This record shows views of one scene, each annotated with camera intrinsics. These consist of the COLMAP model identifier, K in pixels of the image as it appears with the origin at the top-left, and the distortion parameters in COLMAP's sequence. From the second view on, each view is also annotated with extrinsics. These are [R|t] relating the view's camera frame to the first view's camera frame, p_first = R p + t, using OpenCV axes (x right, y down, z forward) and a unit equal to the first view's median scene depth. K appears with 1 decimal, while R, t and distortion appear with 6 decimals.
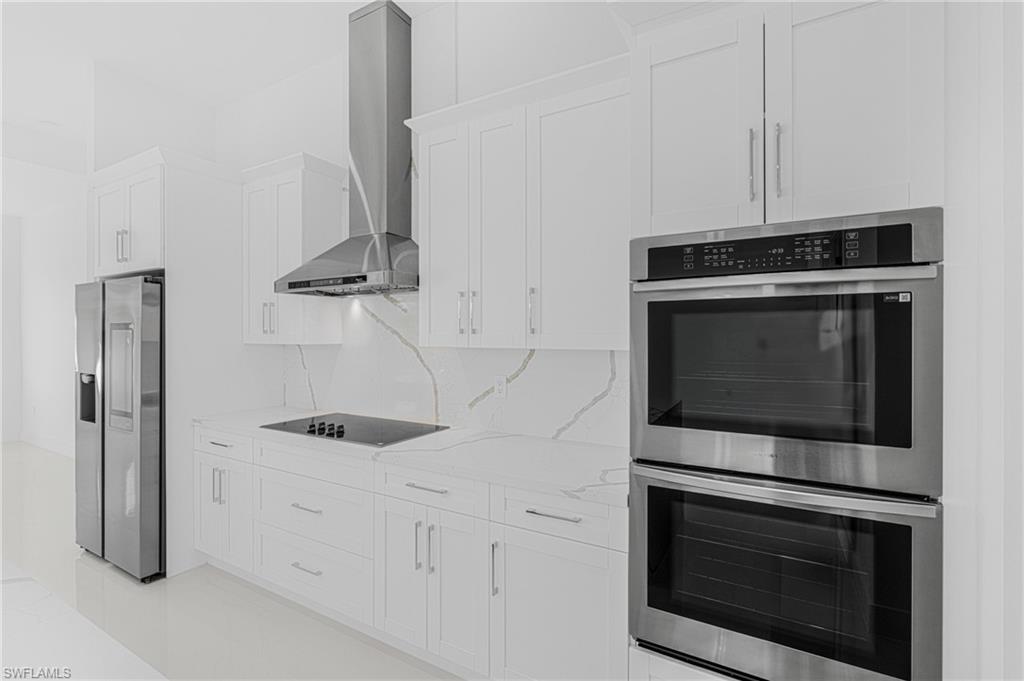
lens RADIAL K [[469.1, 0, 499.0], [0, 469.1, 333.6], [0, 0, 1]] dist [-0.013067, 0.004716]
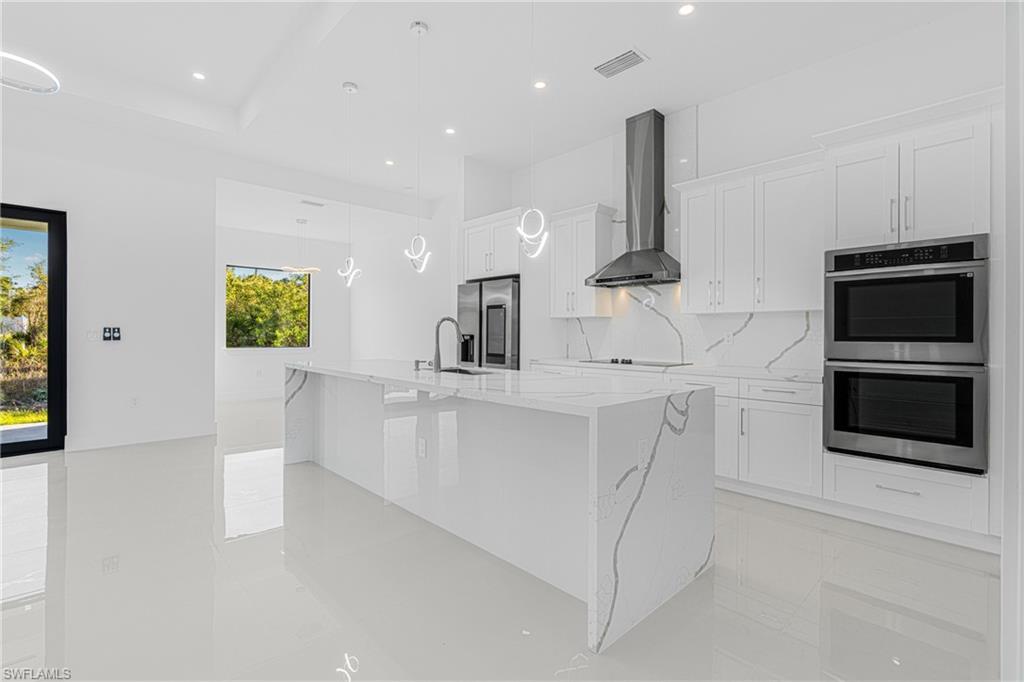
lens RADIAL K [[469.1, 0, 500.2], [0, 469.1, 333.8], [0, 0, 1]] dist [-0.013067, 0.004716]
pose [[0.957746, 0.003125, -0.287597, -0.461103], [-0.002114, 0.999990, 0.003824, 0.144480], [0.287606, -0.003054, 0.957744, -1.281985]]
